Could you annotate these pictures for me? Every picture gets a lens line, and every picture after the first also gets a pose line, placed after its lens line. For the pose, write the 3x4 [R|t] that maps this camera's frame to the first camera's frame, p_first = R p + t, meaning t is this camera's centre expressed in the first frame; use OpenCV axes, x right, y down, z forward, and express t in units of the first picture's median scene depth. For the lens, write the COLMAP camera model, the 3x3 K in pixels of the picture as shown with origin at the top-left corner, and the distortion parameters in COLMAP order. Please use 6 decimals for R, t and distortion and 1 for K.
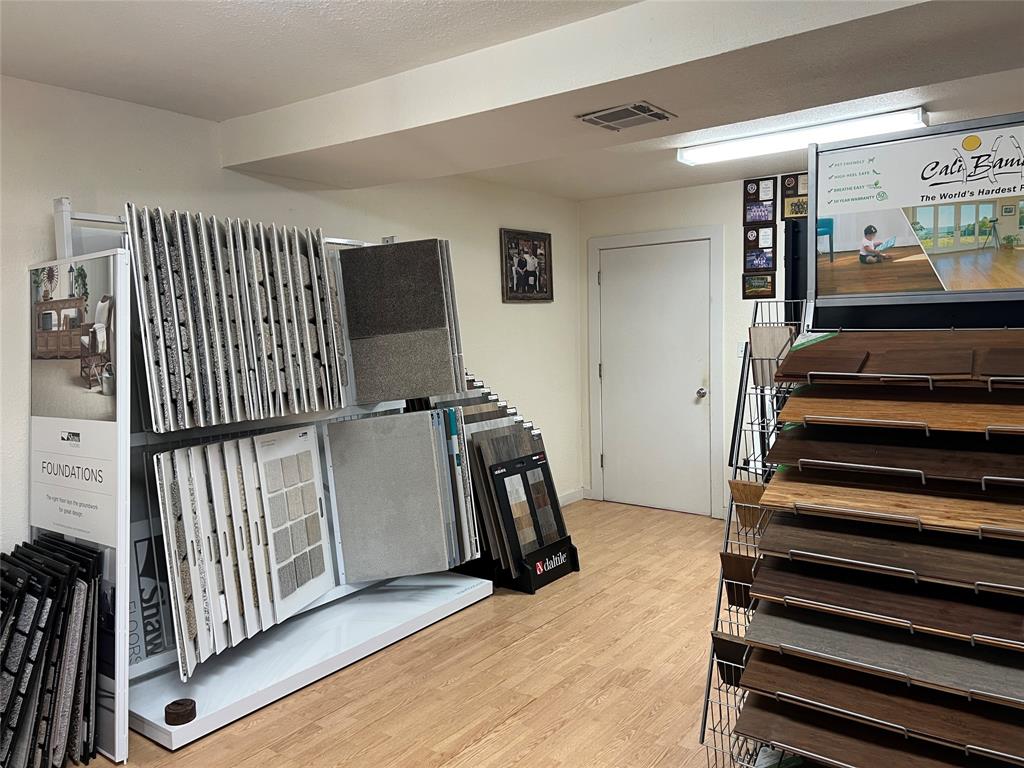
lens RADIAL K [[756.7, 0, 512.0], [0, 756.7, 384.0], [0, 0, 1]] dist [-0.000219, -0.002308]
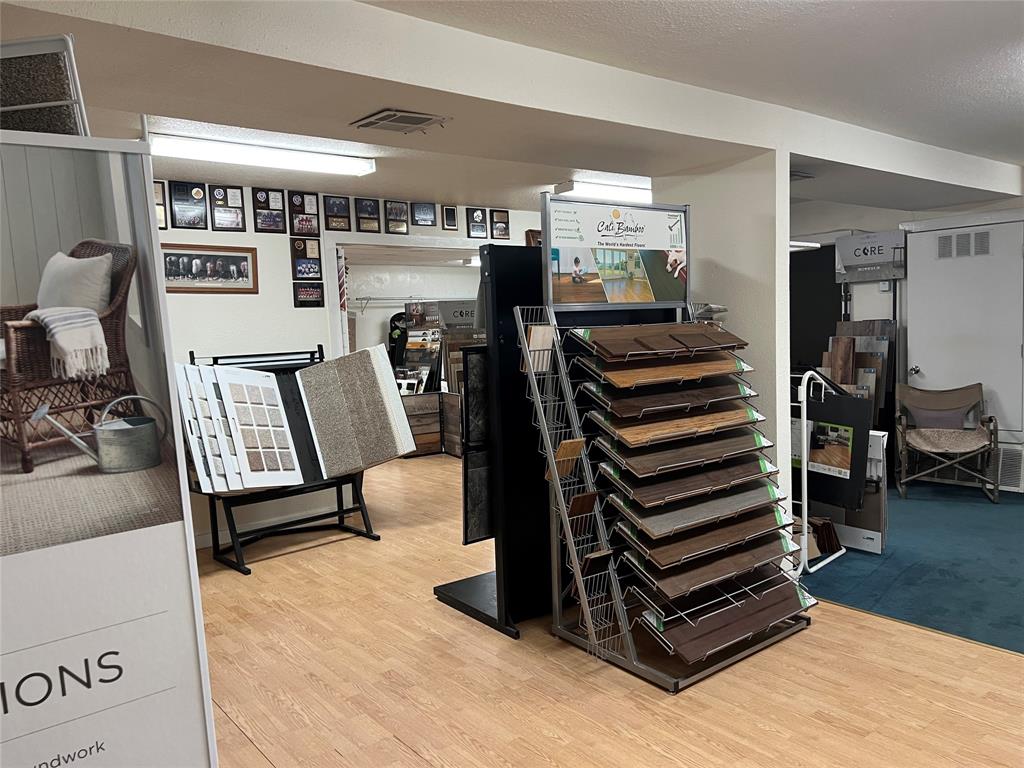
lens RADIAL K [[763.3, 0, 512.0], [0, 763.3, 384.0], [0, 0, 1]] dist [0.080884, -0.000862]
pose [[0.261477, -0.065663, 0.962974, -1.026354], [0.100606, 0.994103, 0.040468, -0.035094], [-0.959952, 0.086300, 0.266541, 0.742328]]
